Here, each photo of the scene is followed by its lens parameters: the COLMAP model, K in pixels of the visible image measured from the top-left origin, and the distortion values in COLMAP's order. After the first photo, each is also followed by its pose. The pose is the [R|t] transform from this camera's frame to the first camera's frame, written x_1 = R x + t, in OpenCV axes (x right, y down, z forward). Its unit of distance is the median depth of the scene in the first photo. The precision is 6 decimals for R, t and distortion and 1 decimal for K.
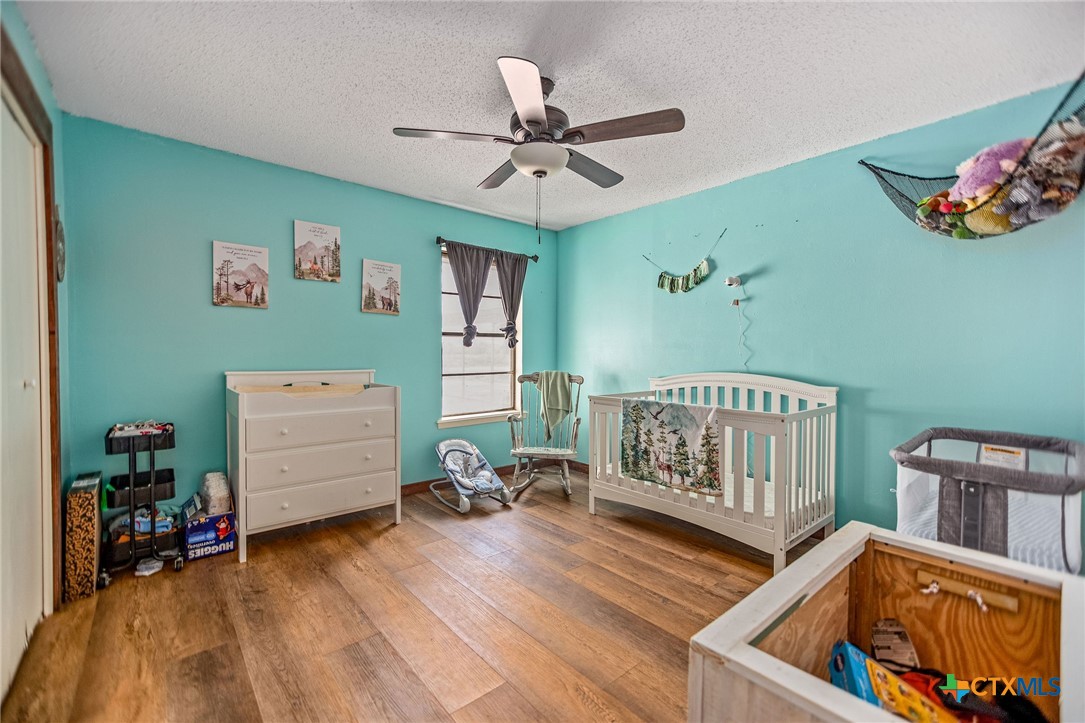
lens RADIAL K [[451.1, 0, 541.4], [0, 451.1, 363.0], [0, 0, 1]] dist [-0.002041, 0.000435]
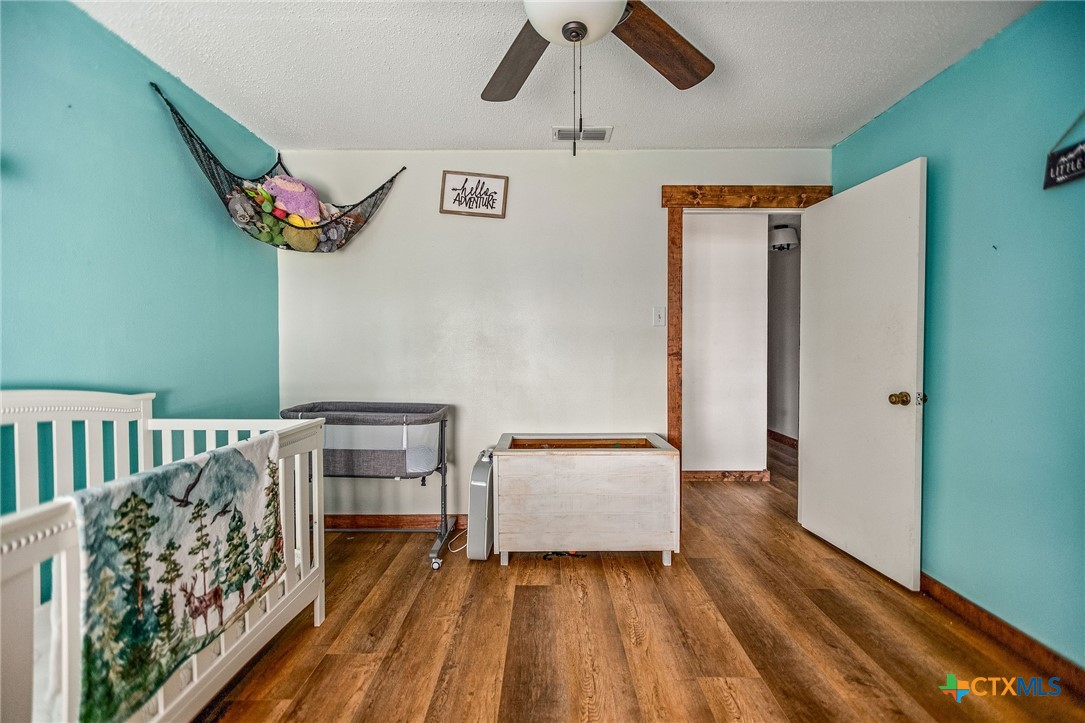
lens RADIAL K [[451.1, 0, 544.6], [0, 451.1, 354.9], [0, 0, 1]] dist [-0.002041, 0.000435]
pose [[-0.757112, -0.014504, 0.653124, -0.262387], [0.007236, 0.999506, 0.030585, -0.023084], [-0.653245, 0.027882, -0.756633, 1.106655]]
